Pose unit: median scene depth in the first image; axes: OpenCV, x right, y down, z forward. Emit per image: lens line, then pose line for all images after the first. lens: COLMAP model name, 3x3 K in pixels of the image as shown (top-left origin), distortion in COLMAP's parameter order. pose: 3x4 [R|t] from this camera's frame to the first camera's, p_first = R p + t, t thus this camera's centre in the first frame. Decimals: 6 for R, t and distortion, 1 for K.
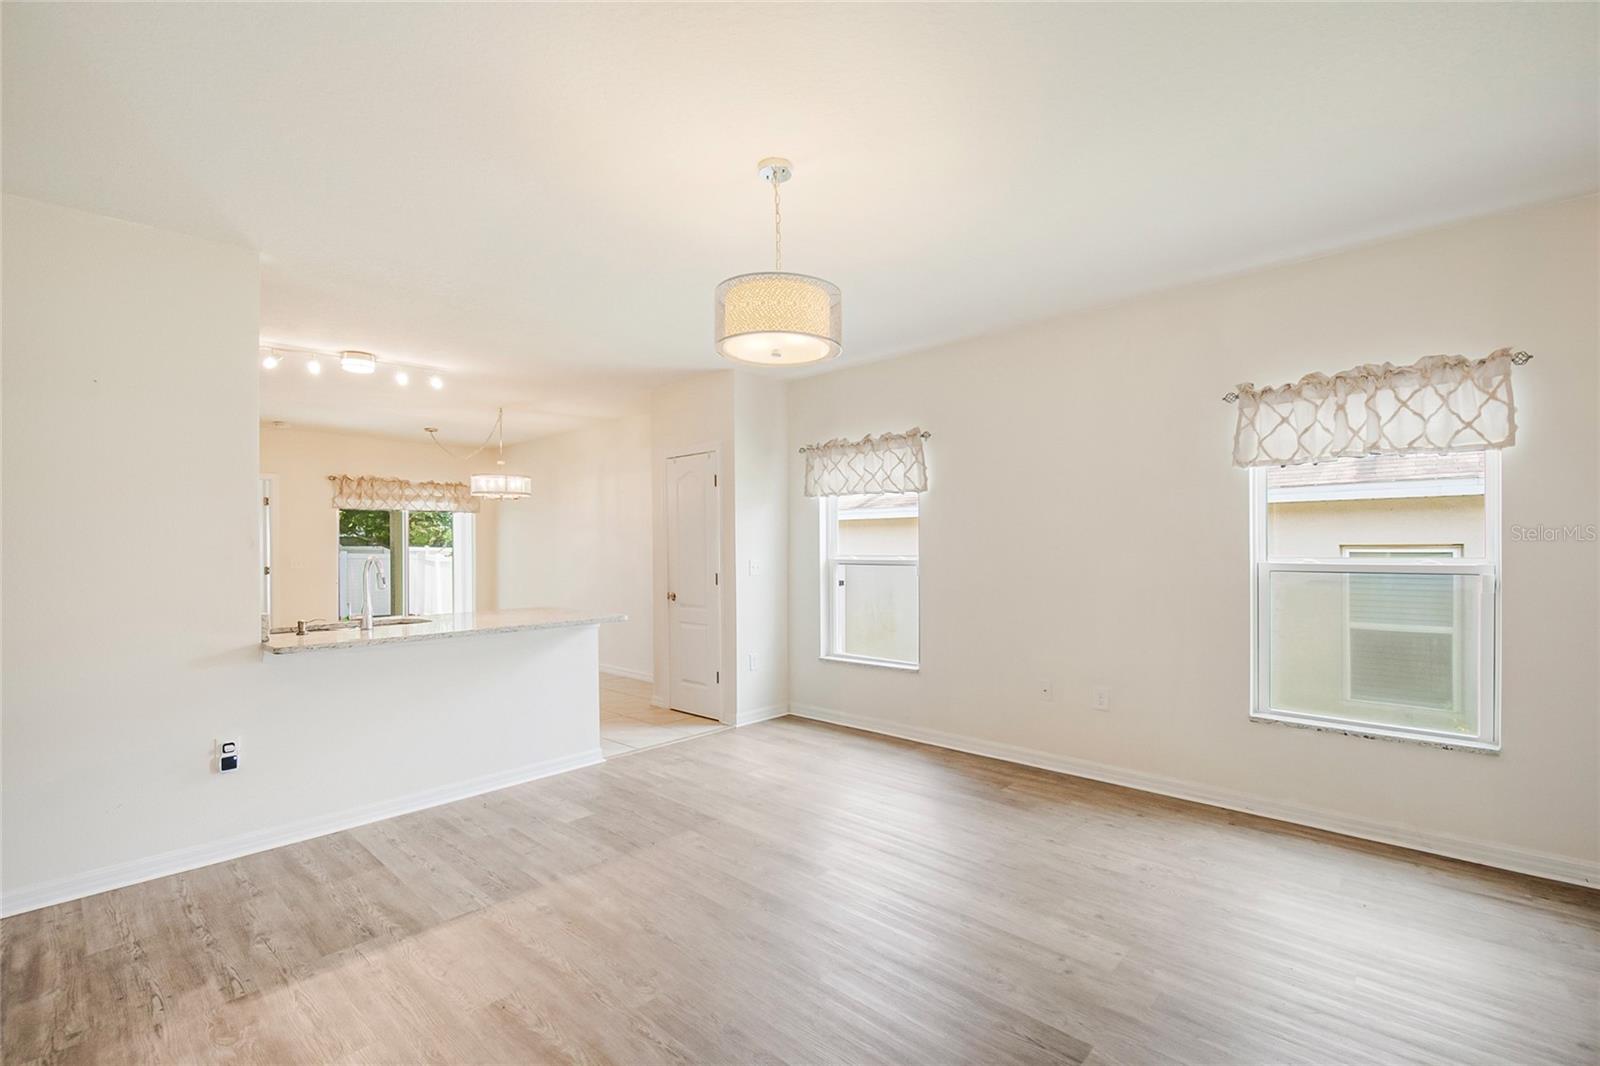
lens RADIAL K [[685.4, 0, 810.7], [0, 685.4, 552.3], [0, 0, 1]] dist [-0.000422, -0.000667]
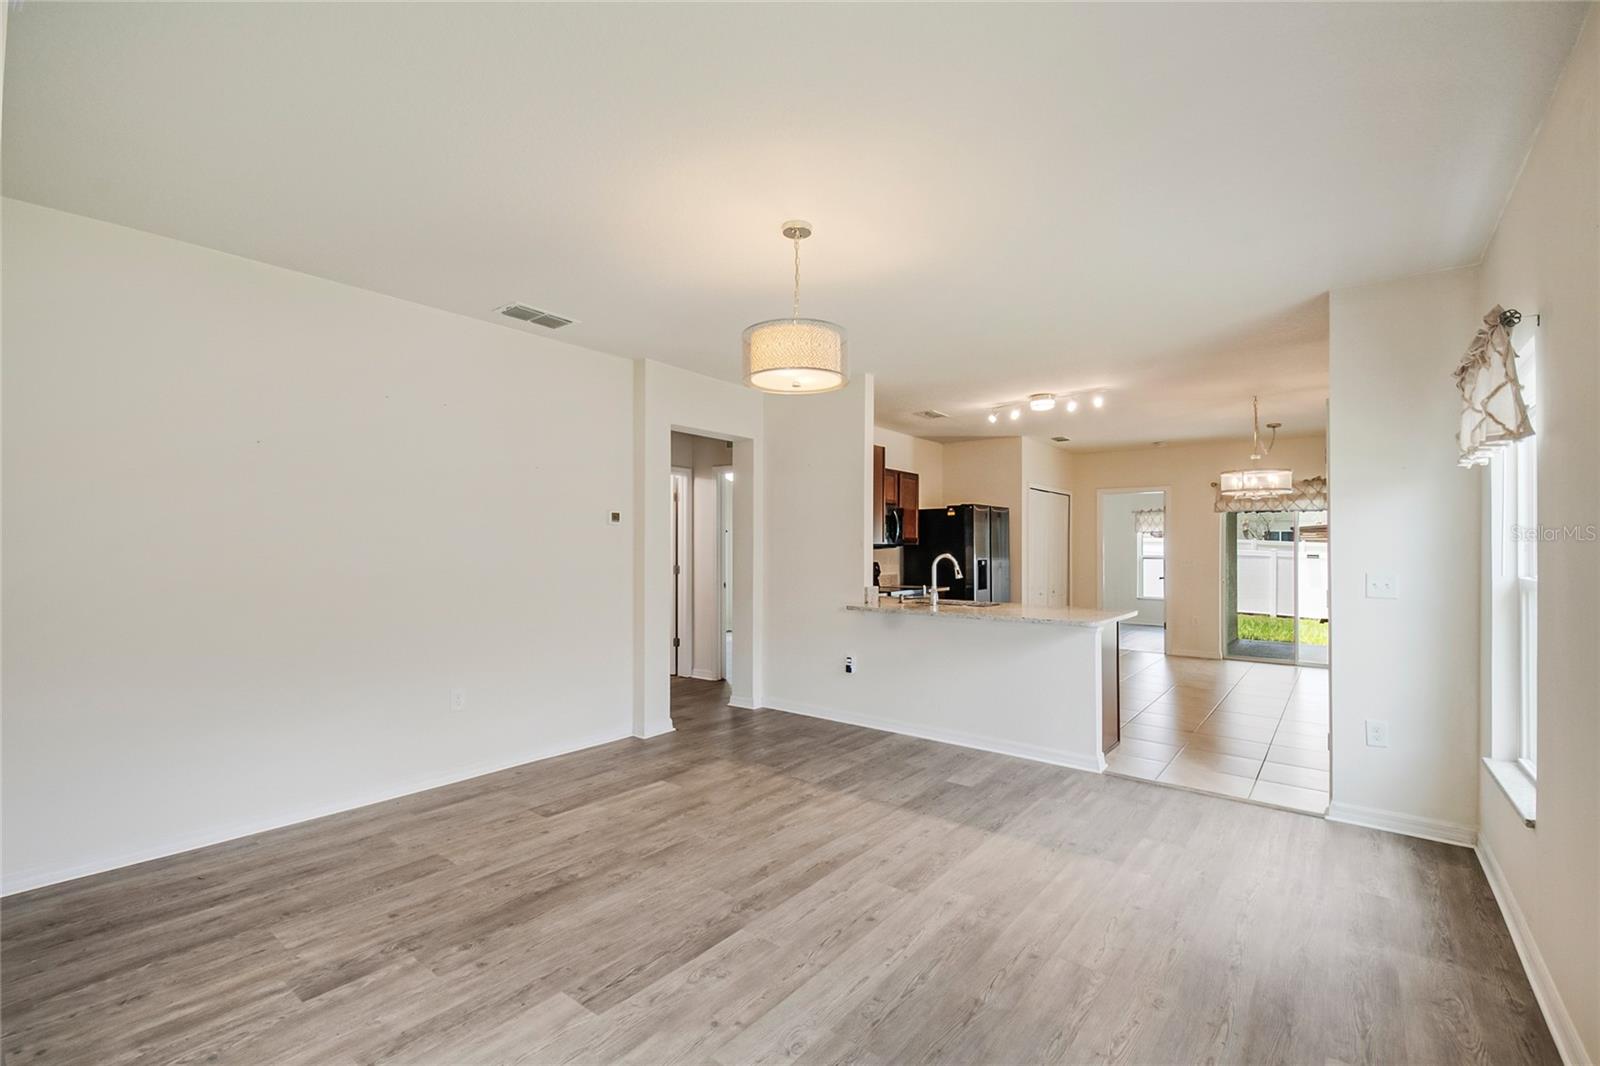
lens RADIAL K [[695.7, 0, 810.3], [0, 695.7, 539.2], [0, 0, 1]] dist [0.013723, -0.010726]
pose [[0.076755, -0.006549, -0.997028, 0.410404], [-0.015877, 0.999844, -0.007790, -0.004624], [0.996924, 0.016428, 0.076639, 0.332364]]
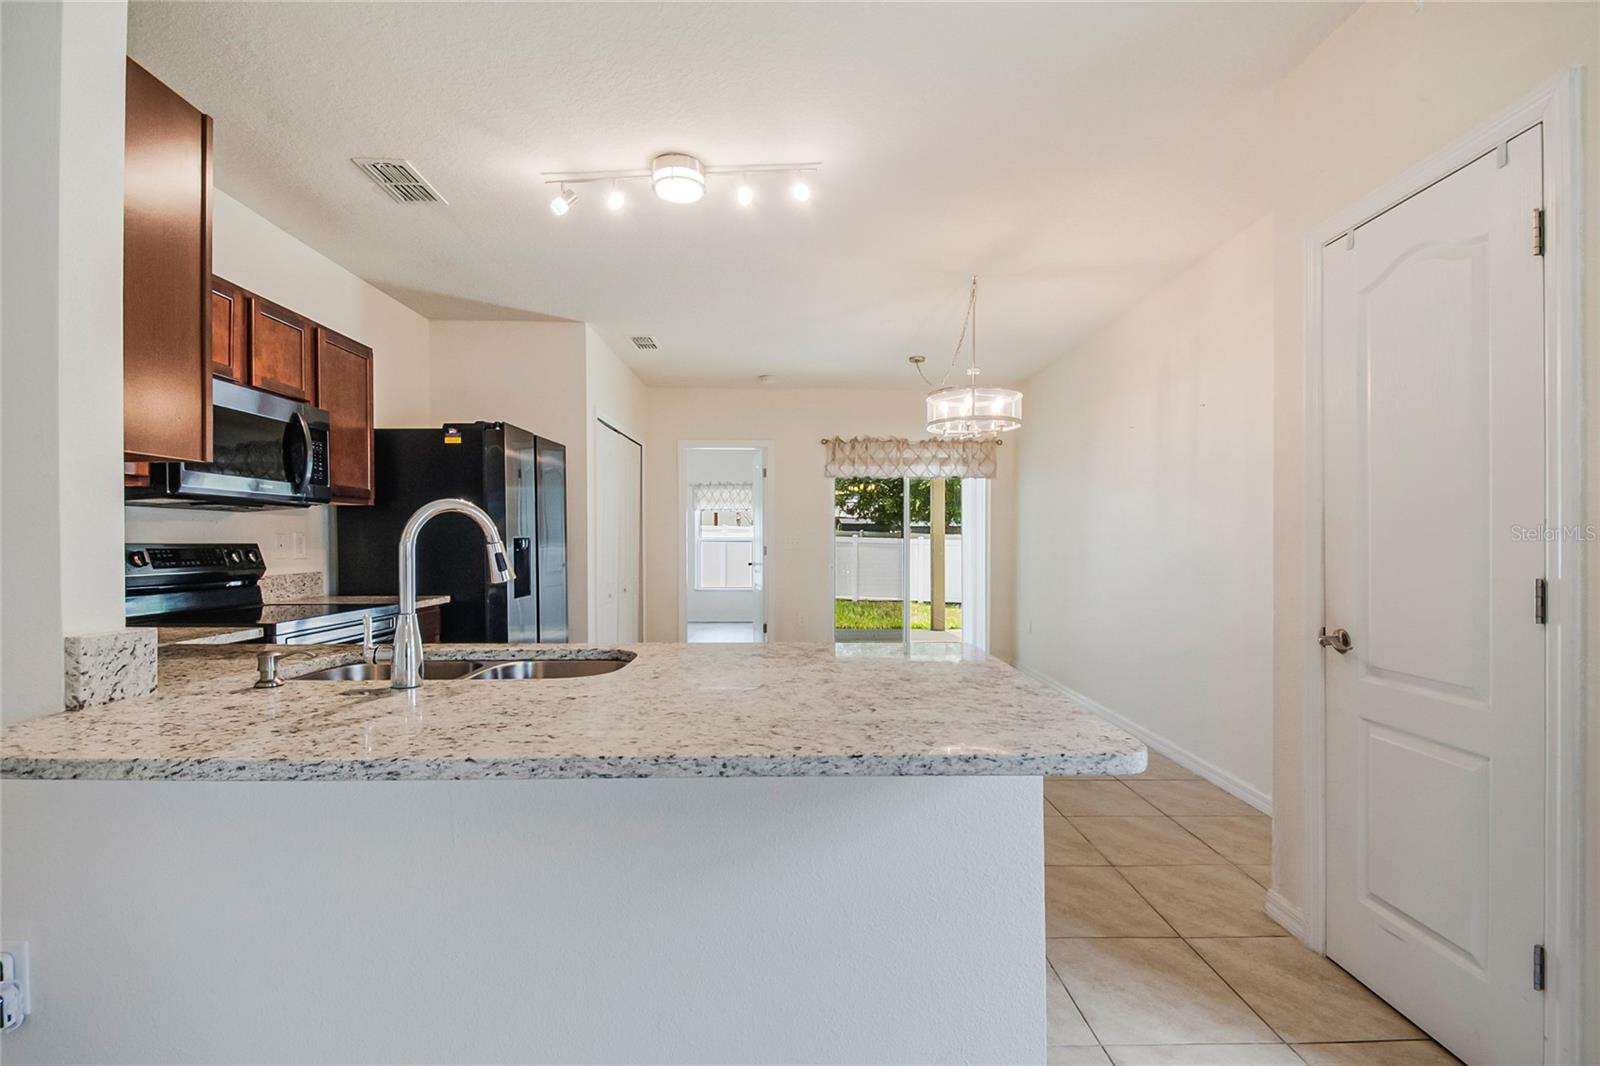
lens RADIAL K [[700.7, 0, 810.5], [0, 700.7, 546.0], [0, 0, 1]] dist [0.010947, -0.014117]
pose [[0.690410, 0.012403, -0.723312, -0.110176], [-0.011023, 0.999917, 0.006624, 0.015492], [0.723334, 0.003400, 0.690489, 0.470842]]
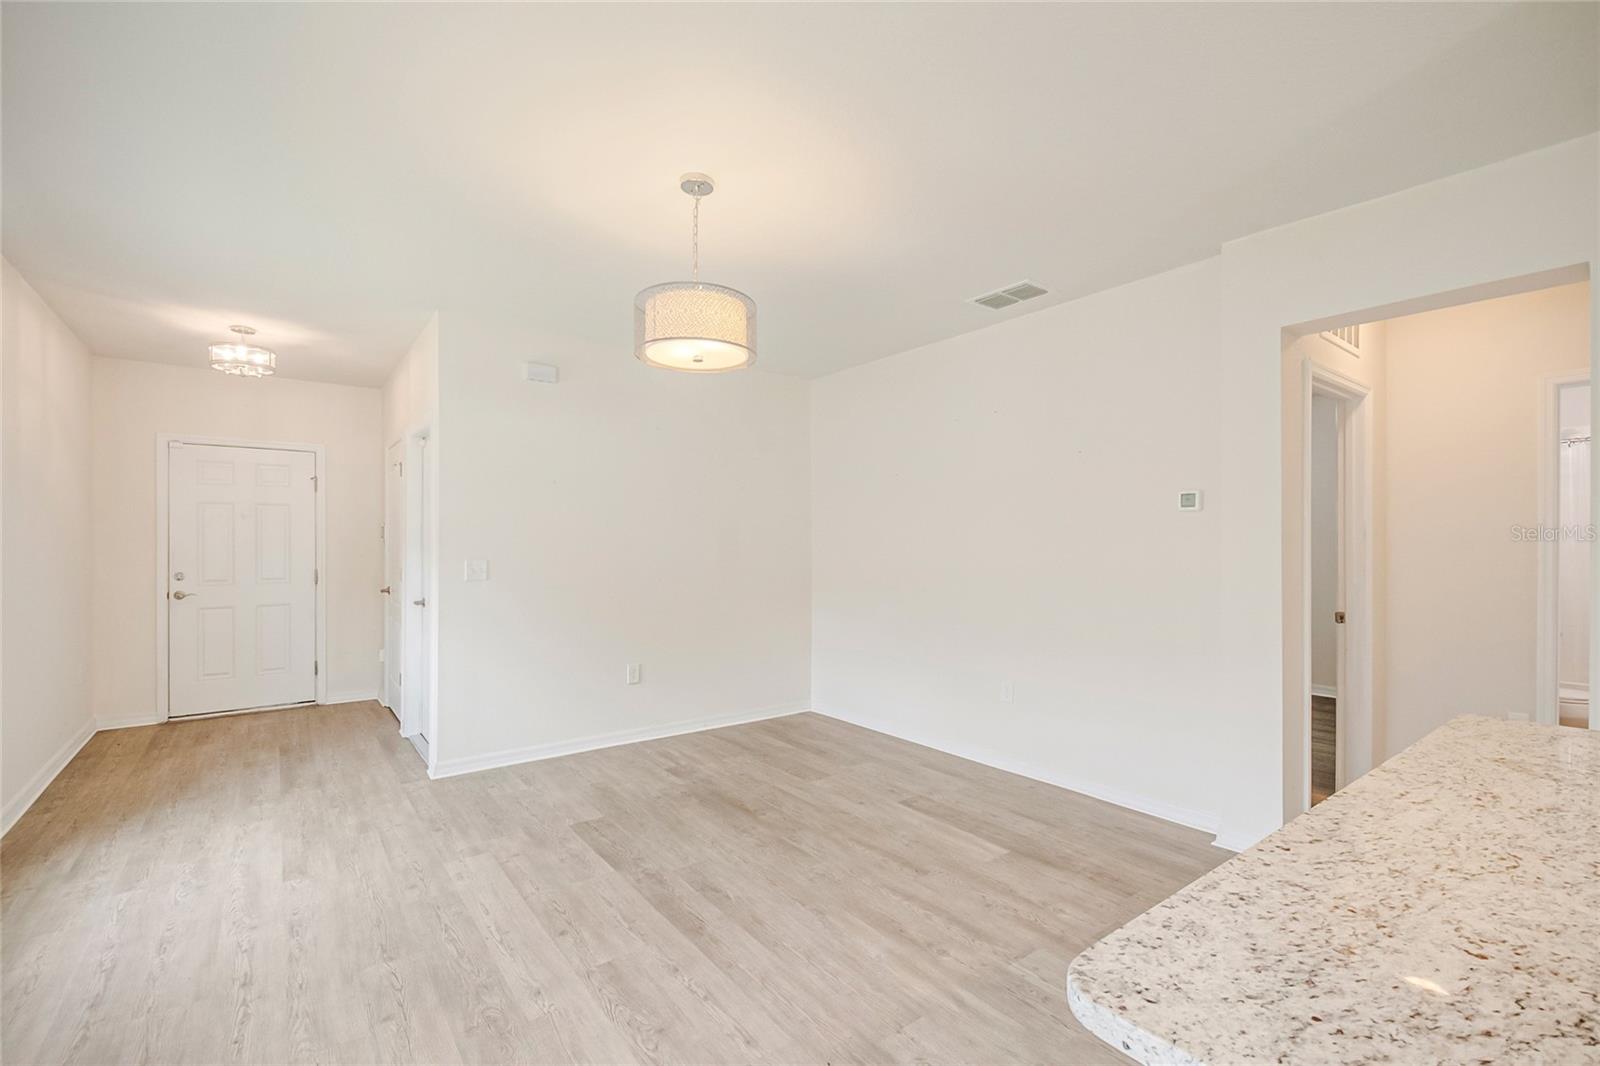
lens RADIAL K [[700.7, 0, 810.5], [0, 700.7, 546.0], [0, 0, 1]] dist [0.010947, -0.014117]
pose [[-0.983714, 0.008303, 0.179549, -0.147676], [0.010309, 0.999894, 0.010238, -0.005192], [-0.179445, 0.011922, -0.983696, 0.722523]]
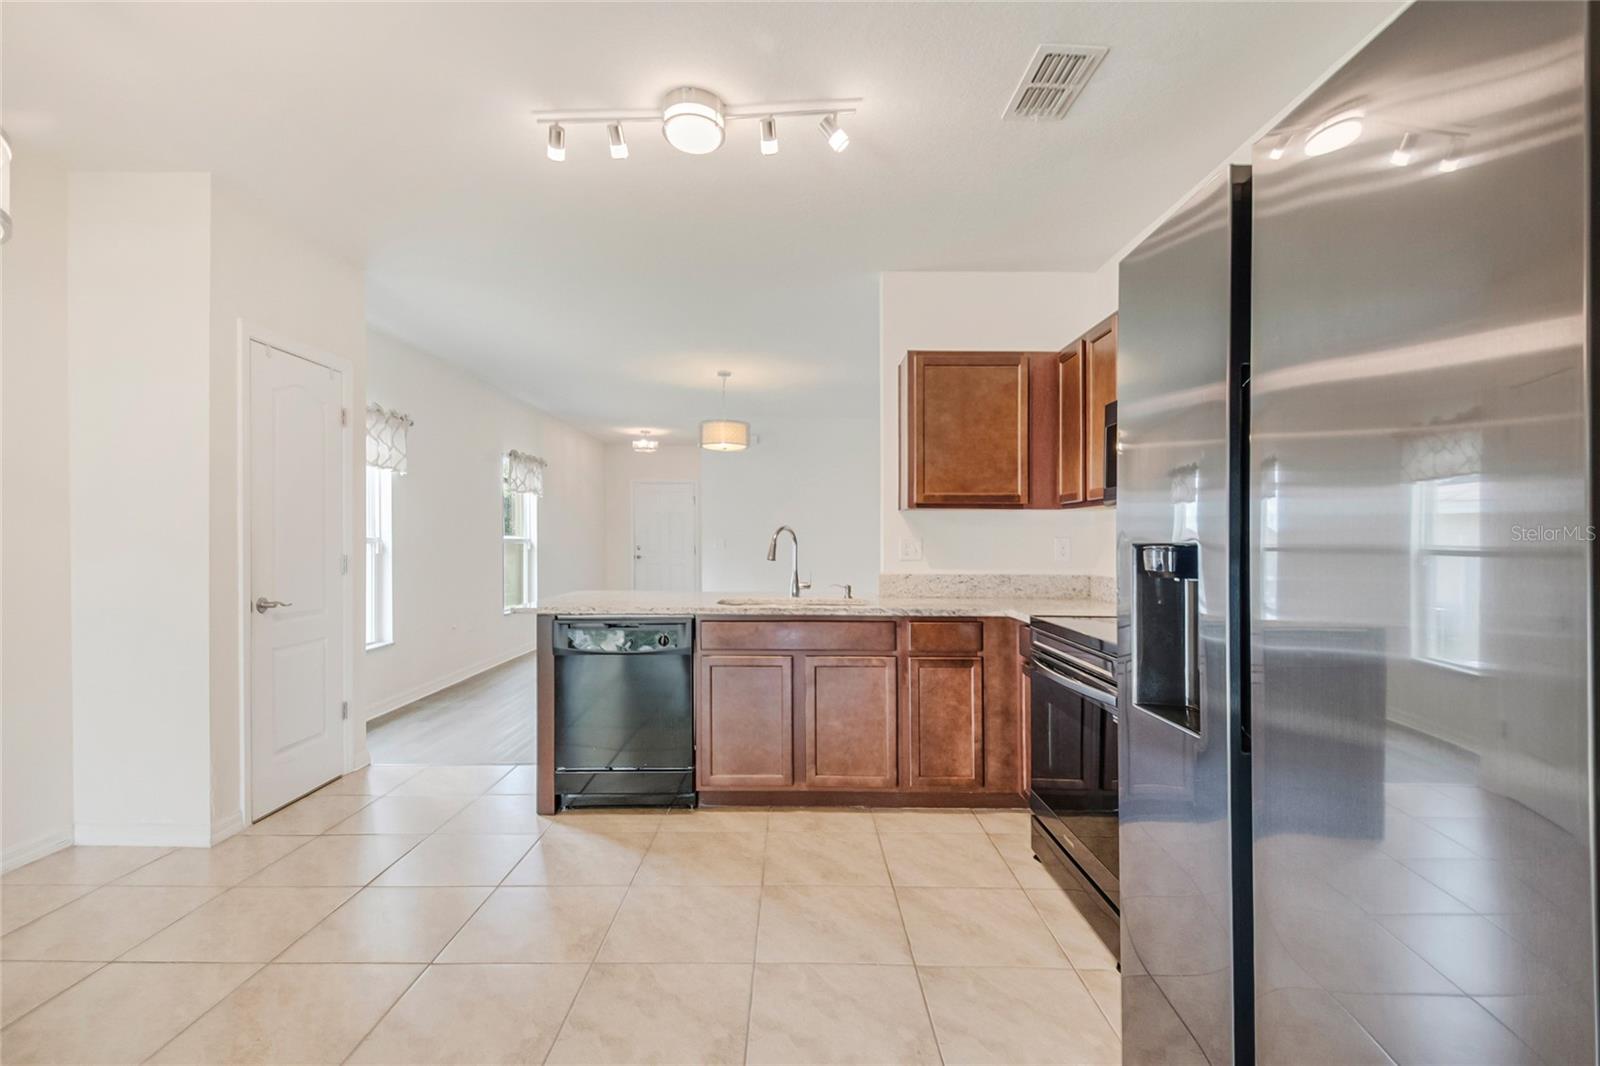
lens RADIAL K [[719.1, 0, 800.0], [0, 719.1, 533.0], [0, 0, 1]] dist [0.118465, -0.015462]
pose [[-0.668227, 0.012693, 0.743849, -0.815954], [0.012167, 0.999907, -0.006132, 0.010495], [-0.743858, 0.004953, -0.668320, 0.919677]]
